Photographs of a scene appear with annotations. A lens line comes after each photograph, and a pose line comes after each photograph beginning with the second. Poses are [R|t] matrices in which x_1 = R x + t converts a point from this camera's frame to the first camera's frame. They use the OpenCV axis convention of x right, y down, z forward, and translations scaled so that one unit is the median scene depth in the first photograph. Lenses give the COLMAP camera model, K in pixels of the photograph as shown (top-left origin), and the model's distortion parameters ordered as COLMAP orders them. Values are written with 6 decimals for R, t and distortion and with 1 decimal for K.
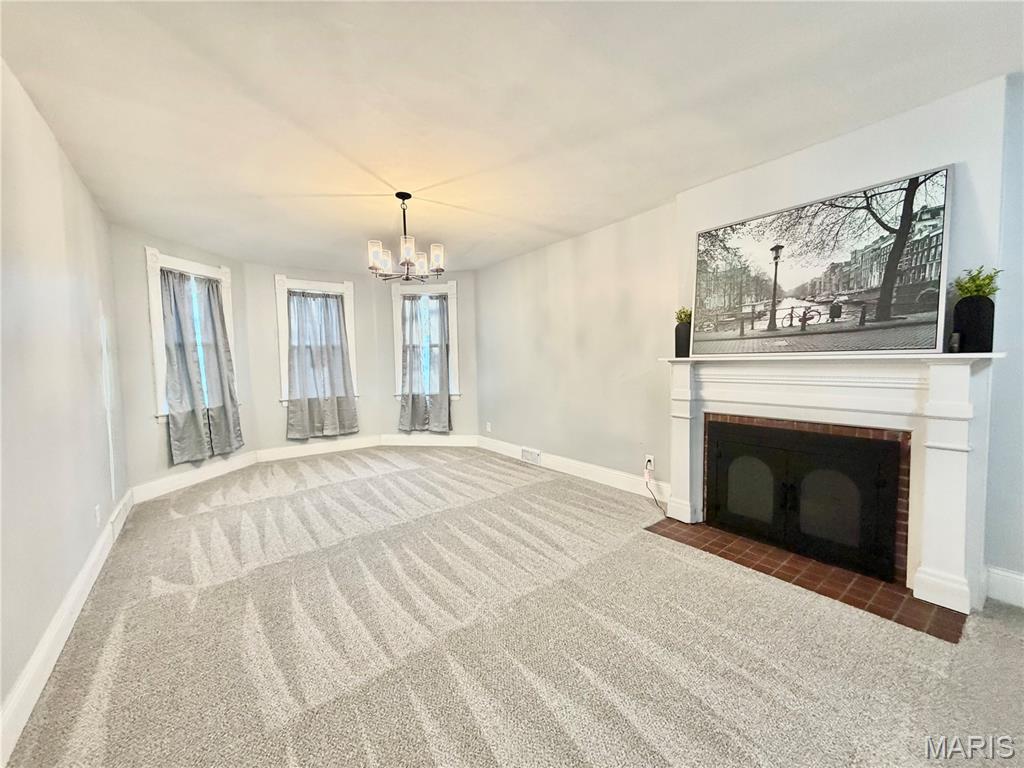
lens RADIAL K [[407.9, 0, 509.4], [0, 407.9, 383.4], [0, 0, 1]] dist [0.000295, -0.000834]
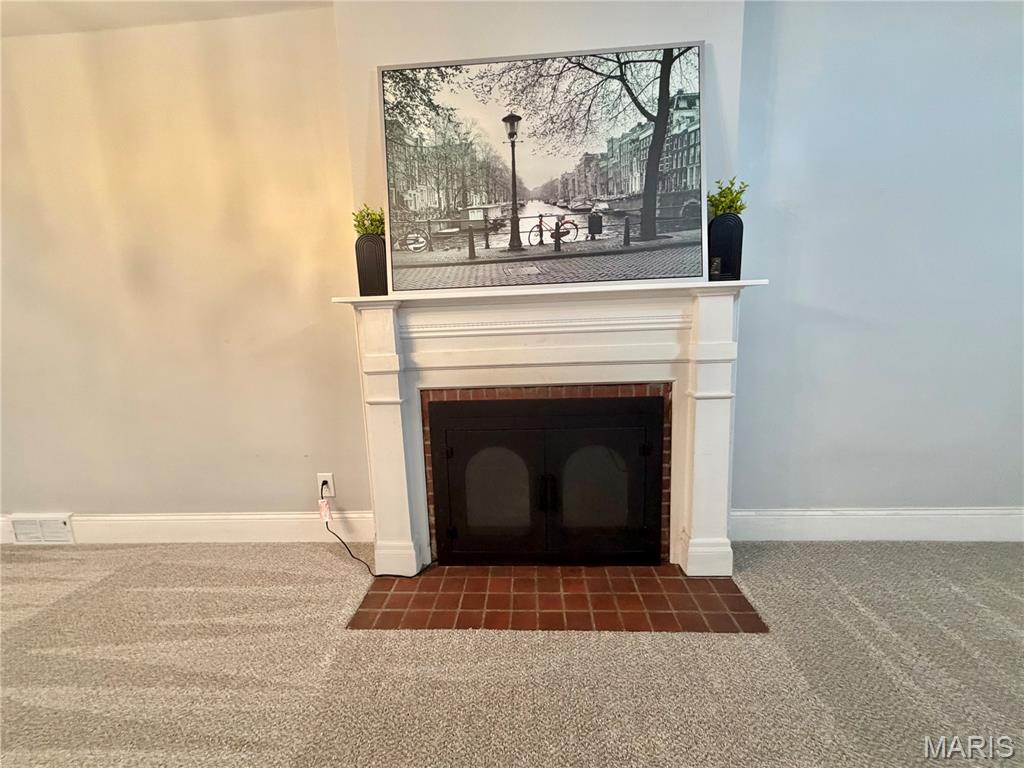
lens RADIAL K [[407.9, 0, 509.4], [0, 407.9, 383.4], [0, 0, 1]] dist [0.000295, -0.000834]
pose [[0.649551, -0.116384, 0.751357, 0.137508], [0.069332, 0.993164, 0.093902, 0.018690], [-0.757150, -0.008901, 0.653180, 0.623716]]
